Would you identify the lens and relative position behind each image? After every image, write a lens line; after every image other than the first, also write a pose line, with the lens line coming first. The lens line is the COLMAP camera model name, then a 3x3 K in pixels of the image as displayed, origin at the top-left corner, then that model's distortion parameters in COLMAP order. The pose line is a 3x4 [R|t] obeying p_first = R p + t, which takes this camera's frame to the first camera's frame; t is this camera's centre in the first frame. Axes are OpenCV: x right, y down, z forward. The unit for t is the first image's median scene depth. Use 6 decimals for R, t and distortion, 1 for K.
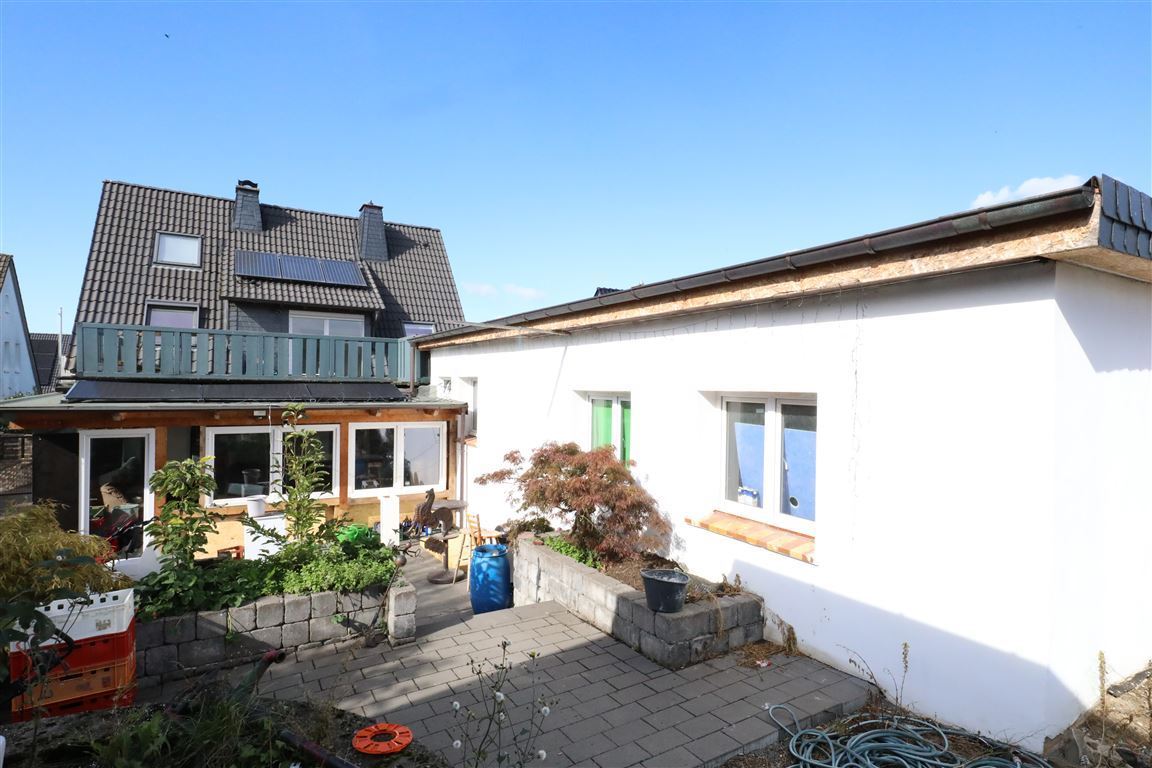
lens RADIAL K [[615.2, 0, 578.6], [0, 615.2, 386.7], [0, 0, 1]] dist [0.003511, 0.000513]
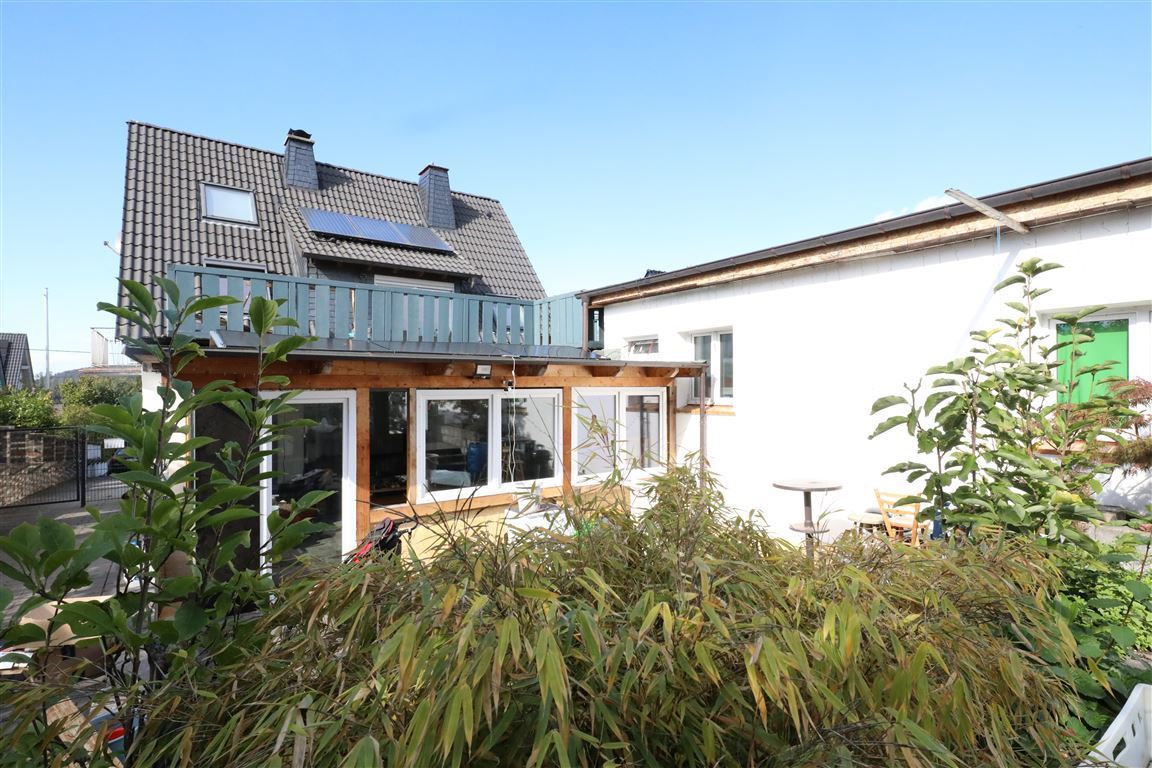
lens RADIAL K [[580.2, 0, 577.8], [0, 580.2, 384.1], [0, 0, 1]] dist [0.006773, 0.000197]
pose [[0.994627, -0.019692, 0.101633, -0.262414], [0.020755, 0.999740, -0.009411, 0.036831], [-0.101421, 0.011469, 0.994777, 0.171843]]
